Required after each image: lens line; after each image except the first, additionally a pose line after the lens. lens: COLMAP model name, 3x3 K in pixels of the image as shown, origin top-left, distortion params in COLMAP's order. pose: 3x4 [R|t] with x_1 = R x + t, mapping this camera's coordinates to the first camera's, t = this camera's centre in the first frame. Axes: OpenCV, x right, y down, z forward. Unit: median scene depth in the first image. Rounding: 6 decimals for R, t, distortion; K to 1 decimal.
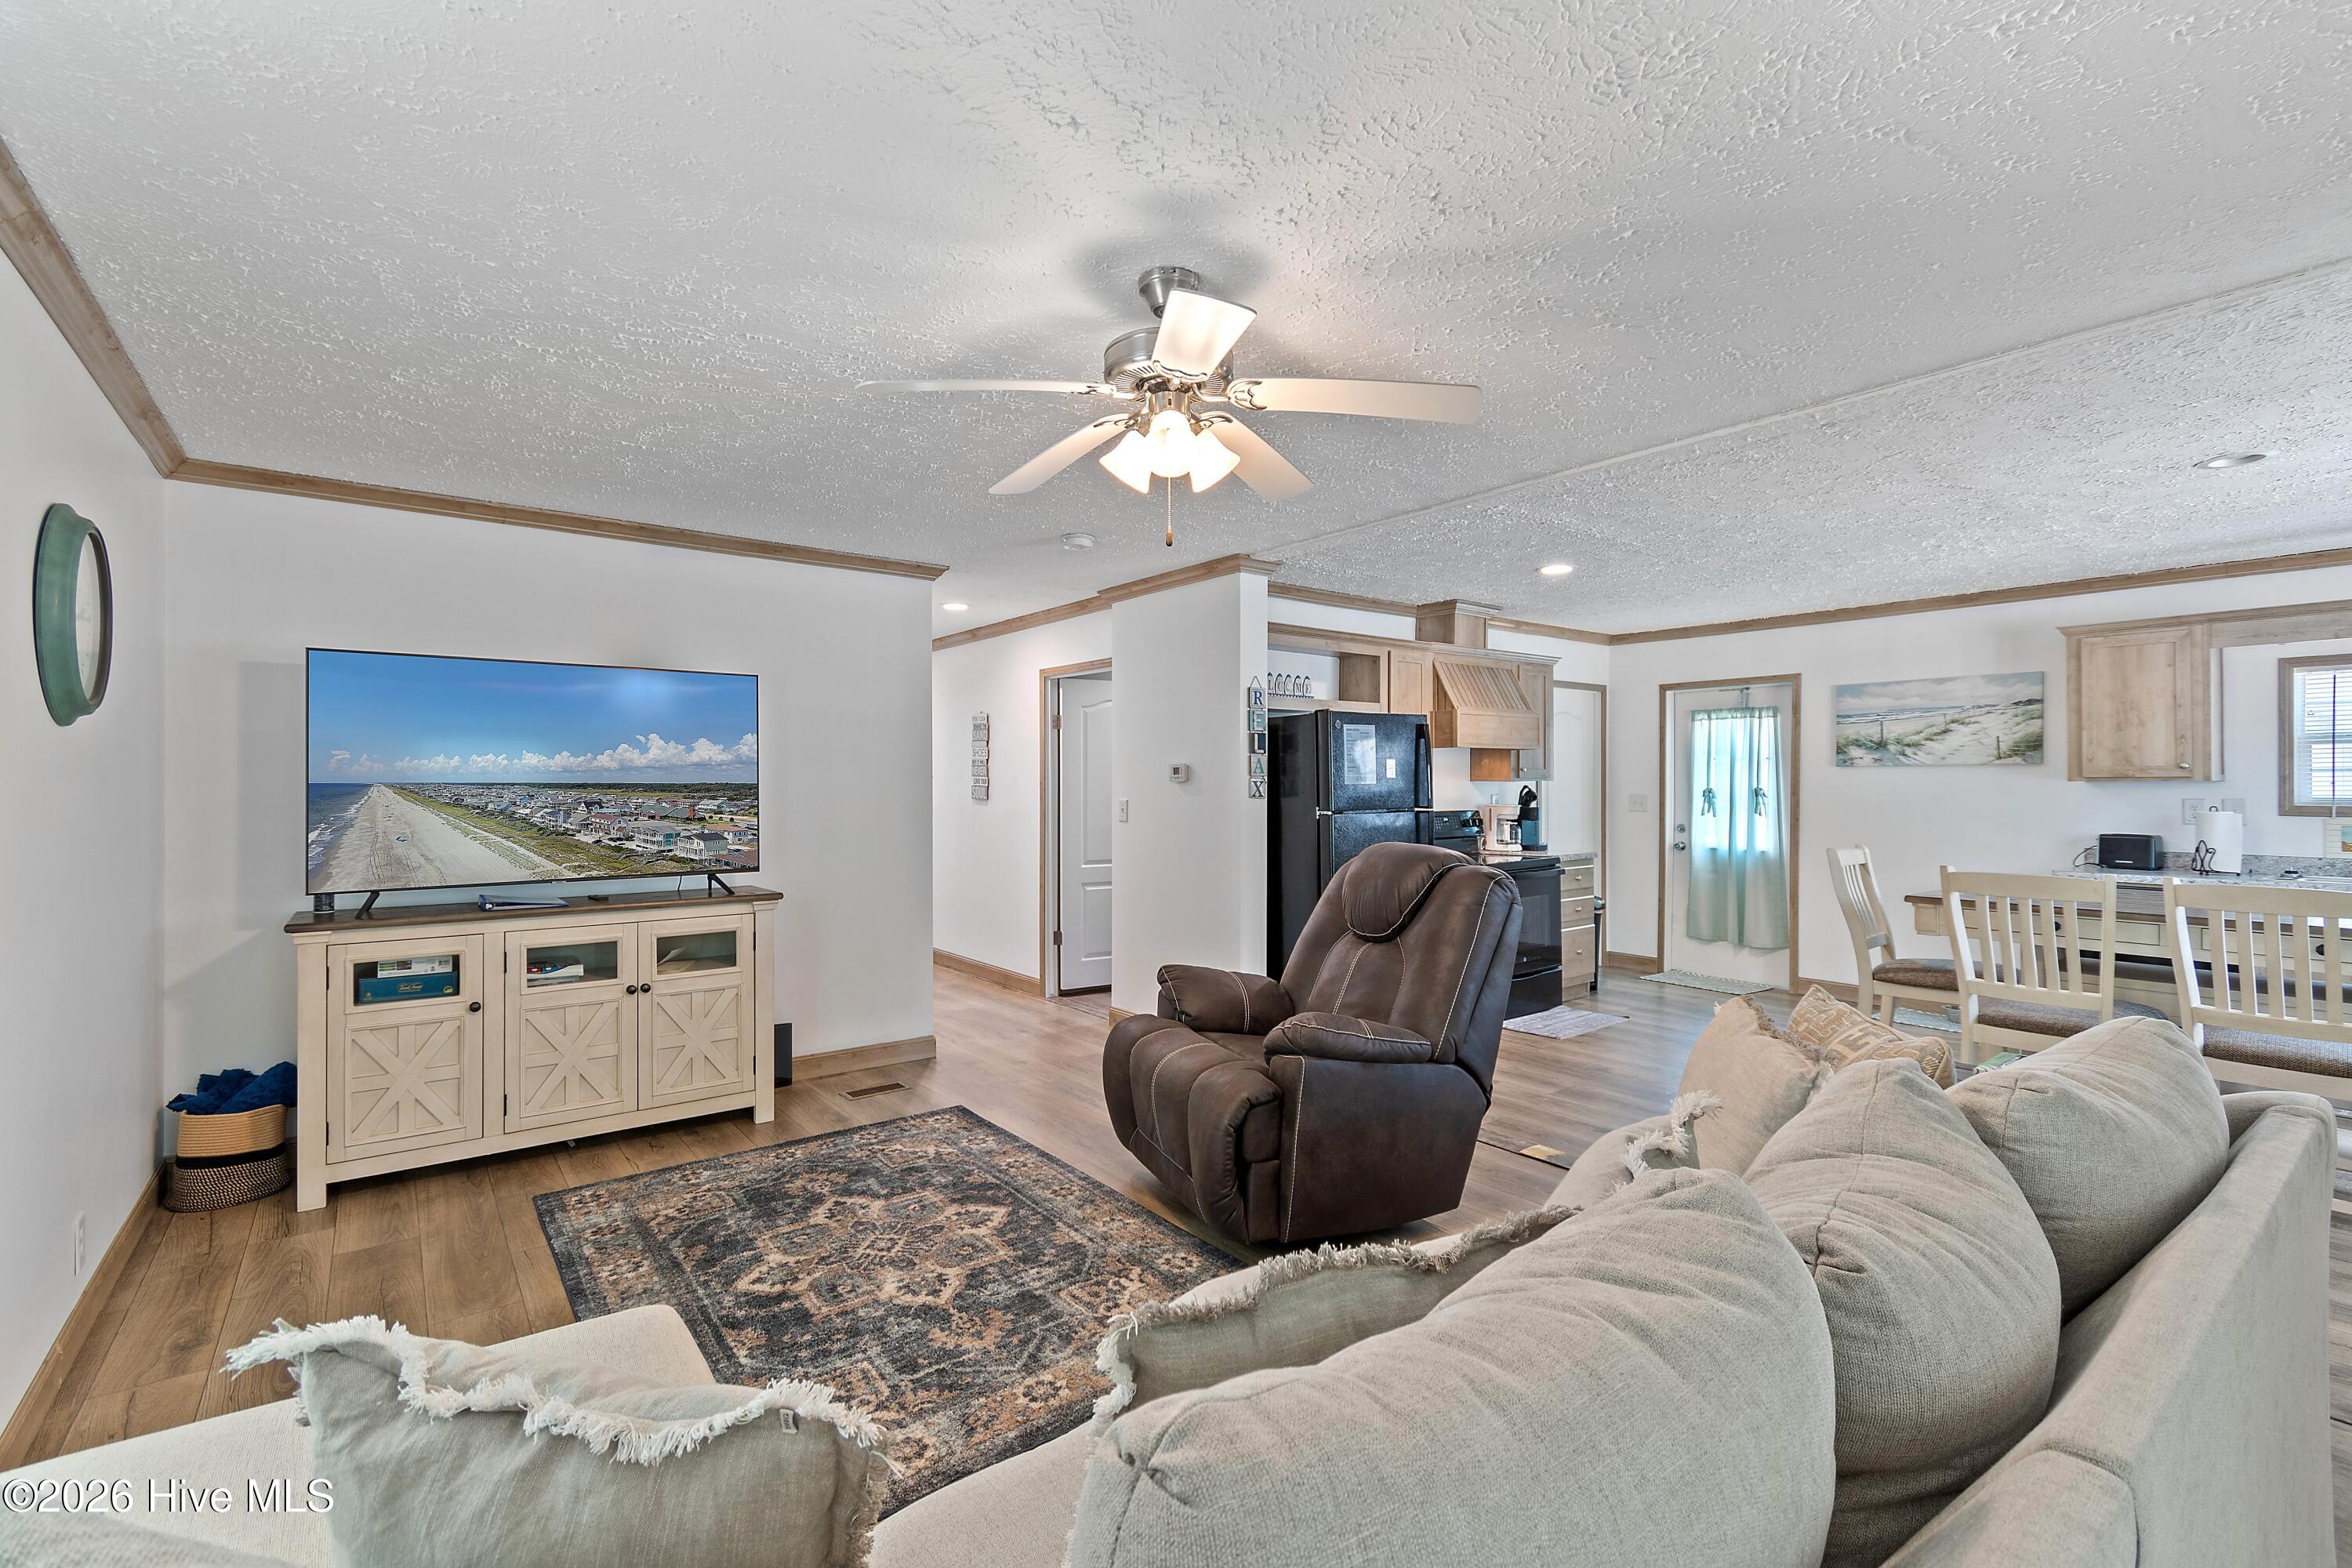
lens RADIAL K [[1034.9, 0, 1176.5], [0, 1034.9, 793.1], [0, 0, 1]] dist [0.001705, -0.001309]
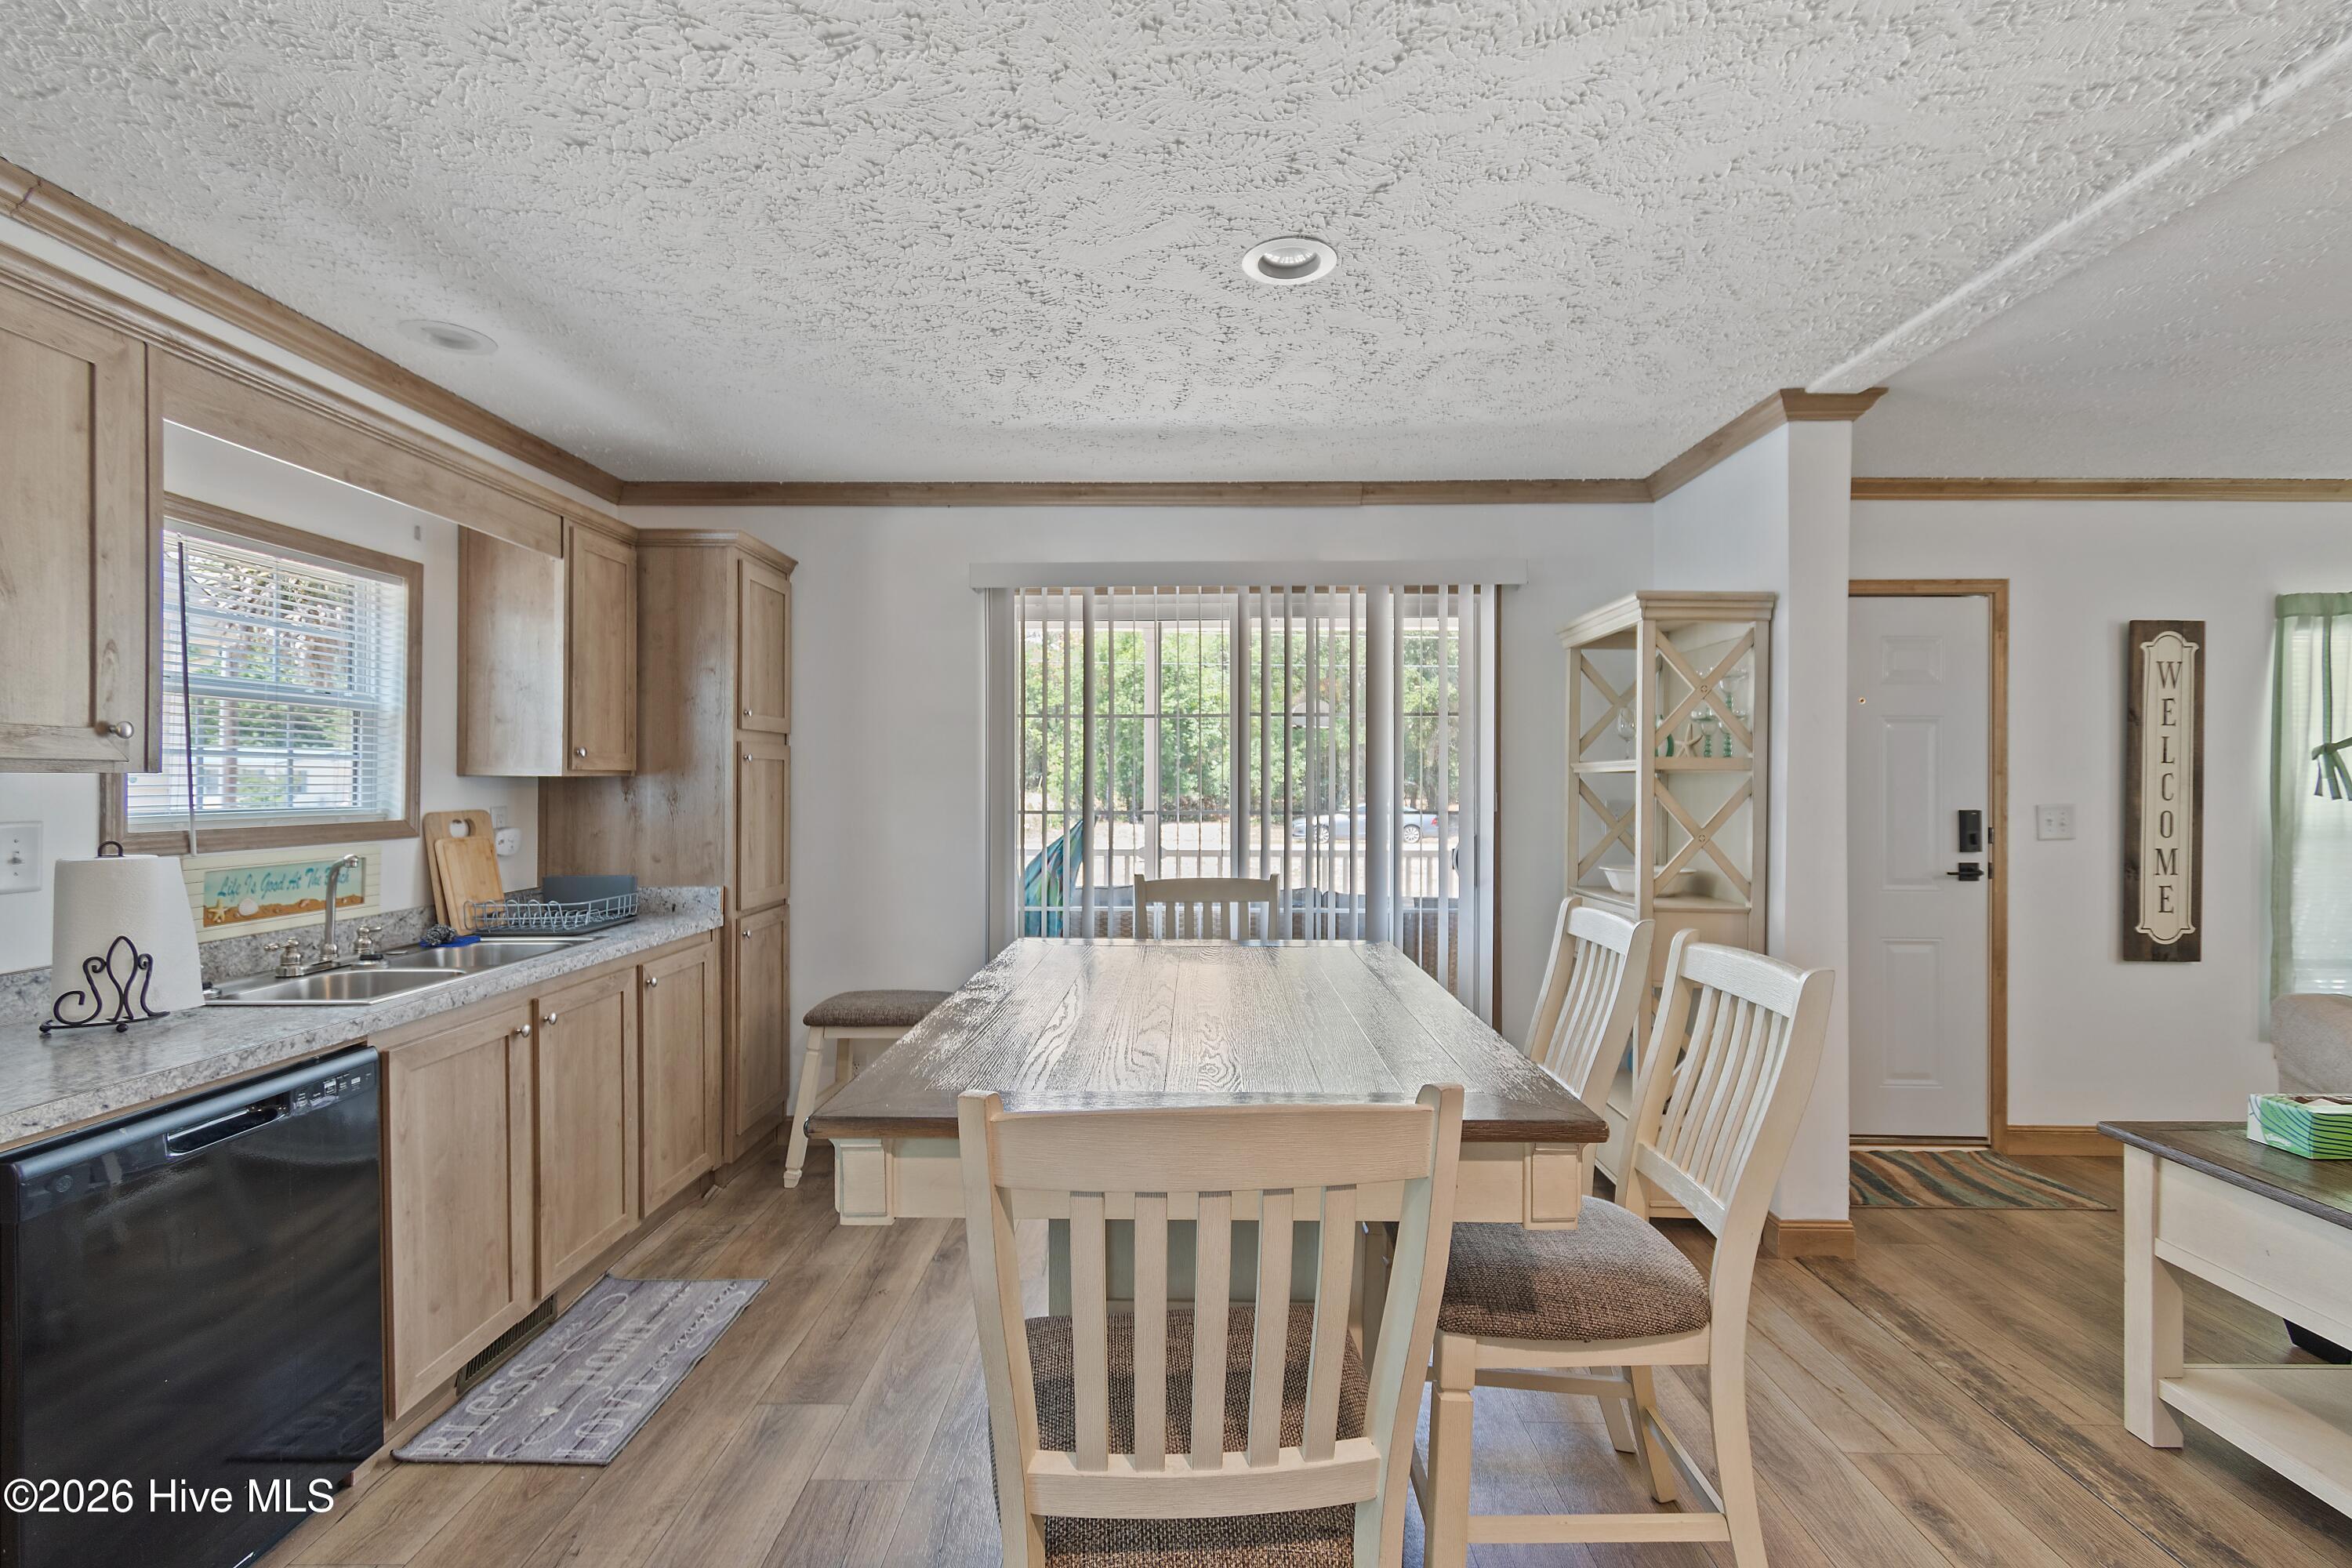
lens RADIAL K [[1034.9, 0, 1172.9], [0, 1034.9, 778.0], [0, 0, 1]] dist [0.001705, -0.001309]
pose [[-0.781409, 0.001248, 0.624017, 0.669770], [0.004791, 0.999981, 0.003999, -0.015070], [-0.624000, 0.006115, -0.781400, 1.479115]]
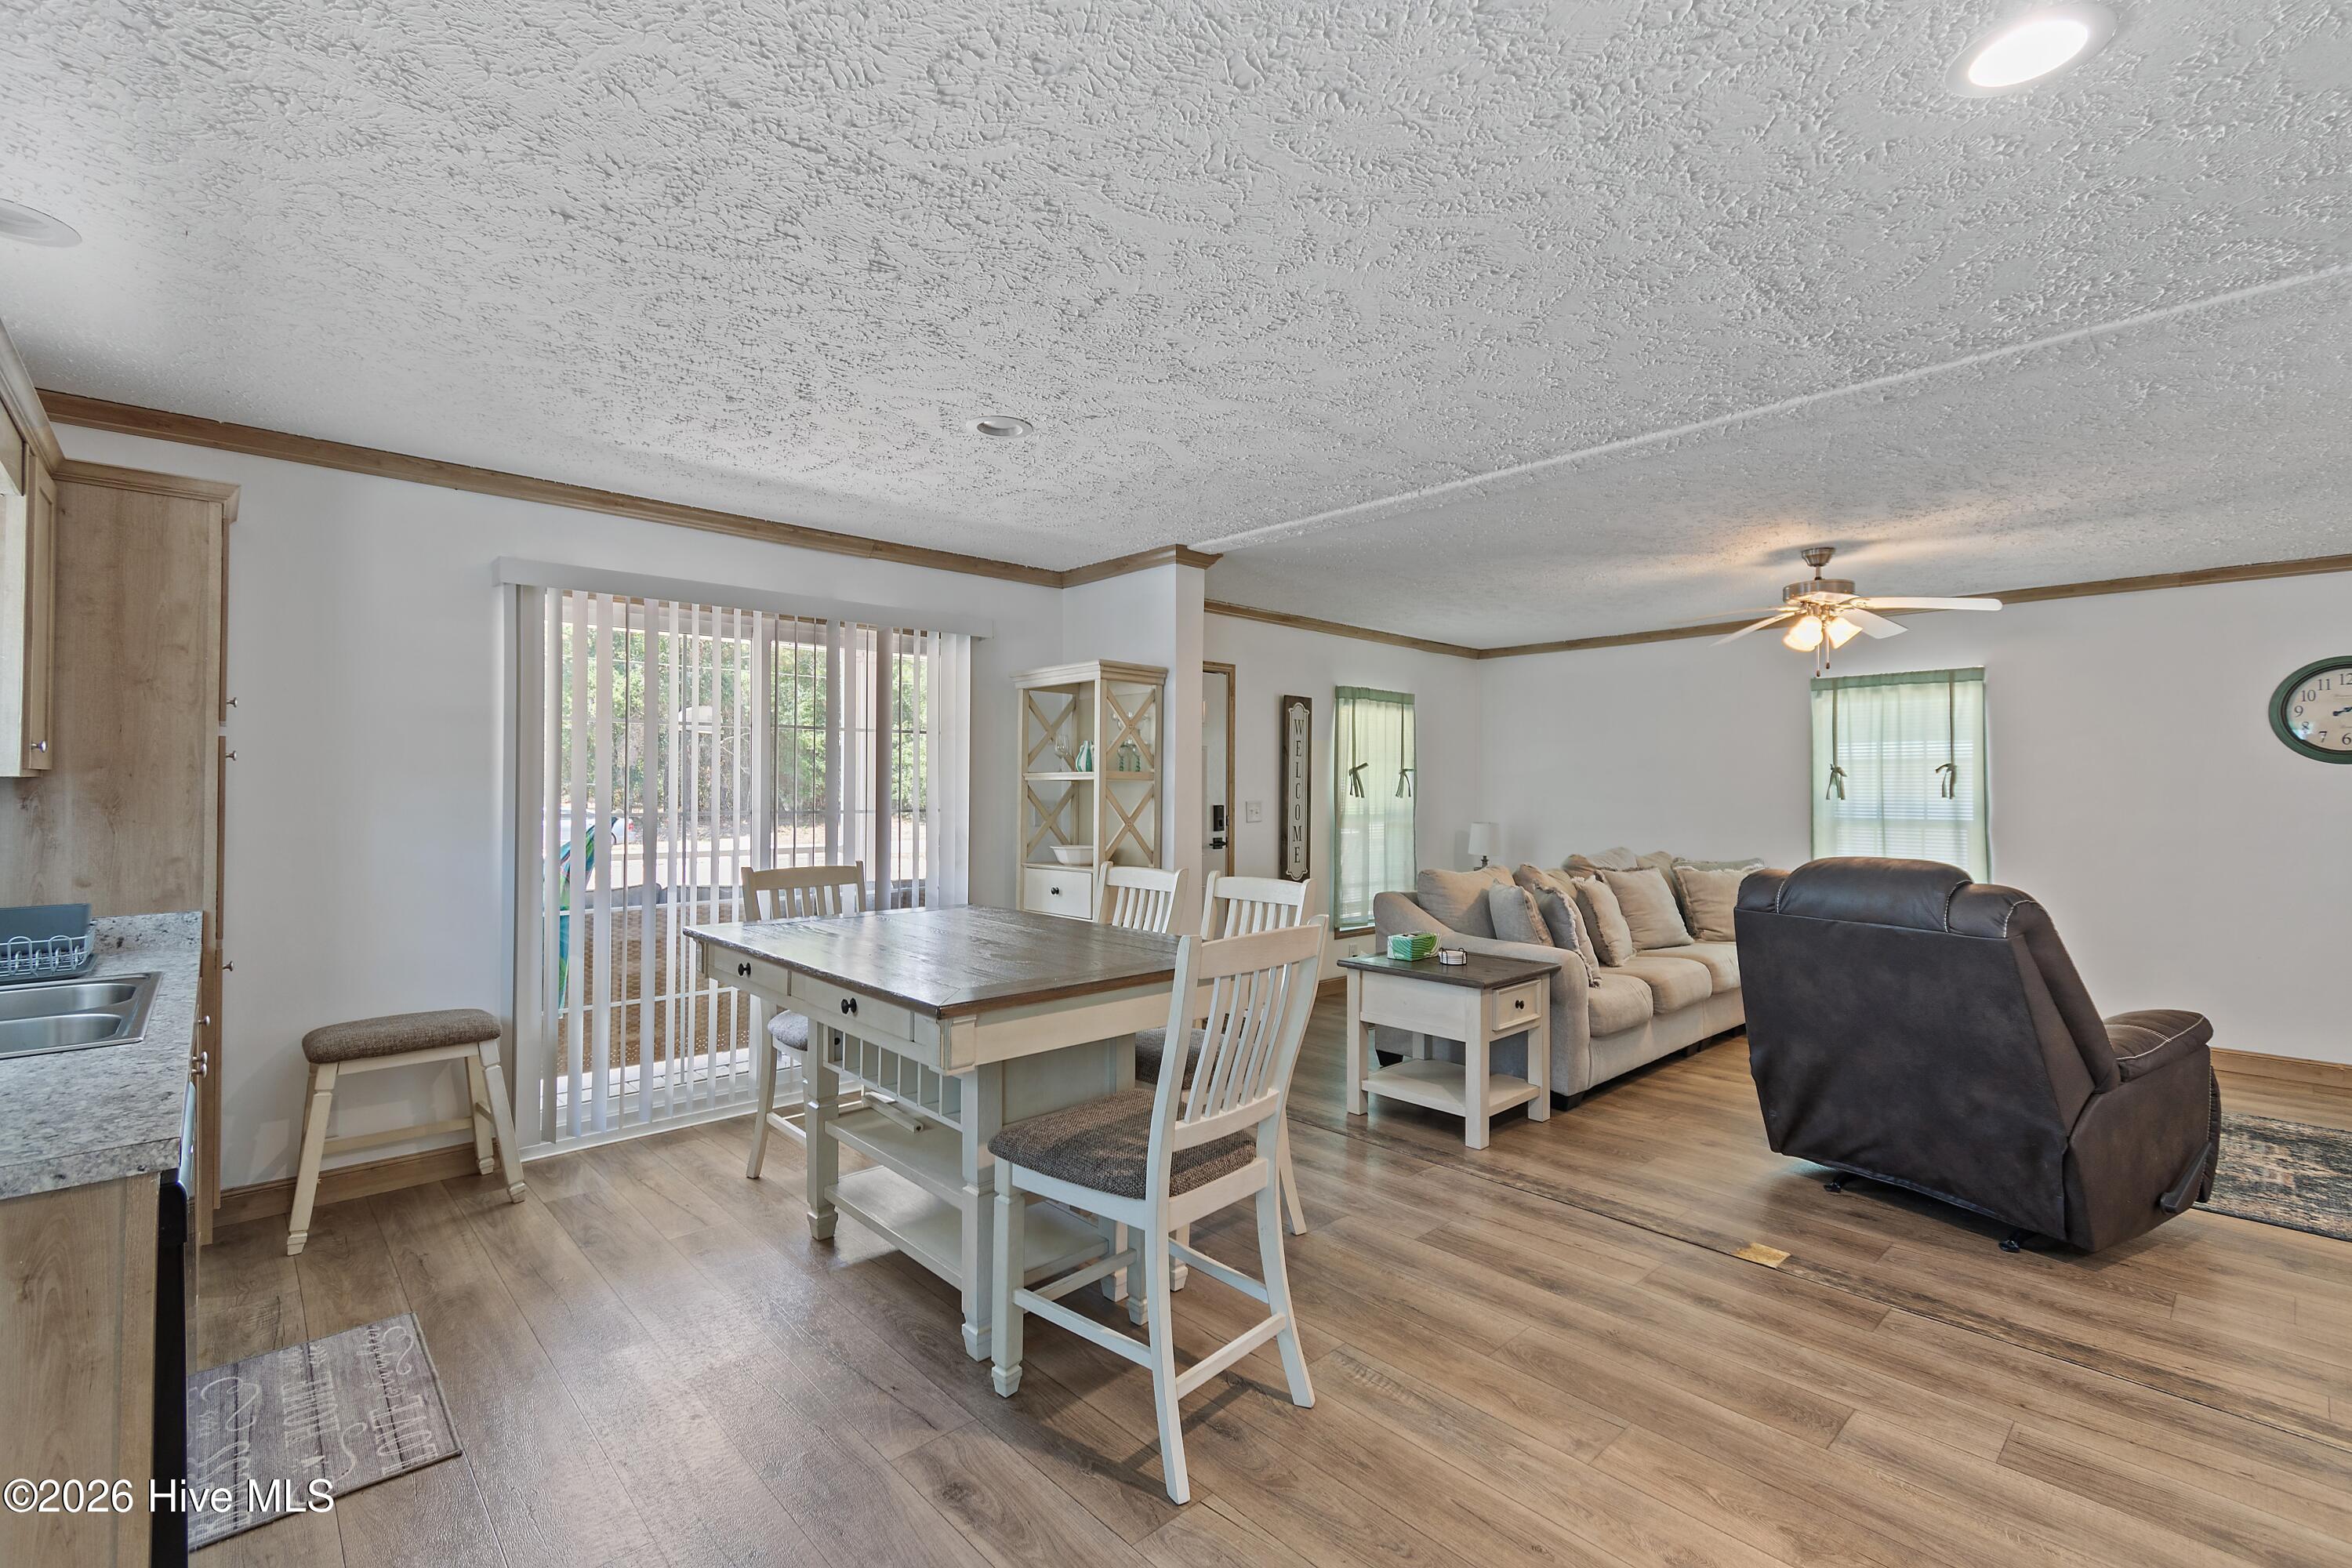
lens RADIAL K [[1034.9, 0, 1177.7], [0, 1034.9, 781.9], [0, 0, 1]] dist [0.001705, -0.001309]
pose [[-0.995635, -0.005512, -0.093169, 0.920155], [-0.005953, 0.999972, 0.004456, -0.019560], [0.093142, 0.004991, -0.995640, 1.843253]]
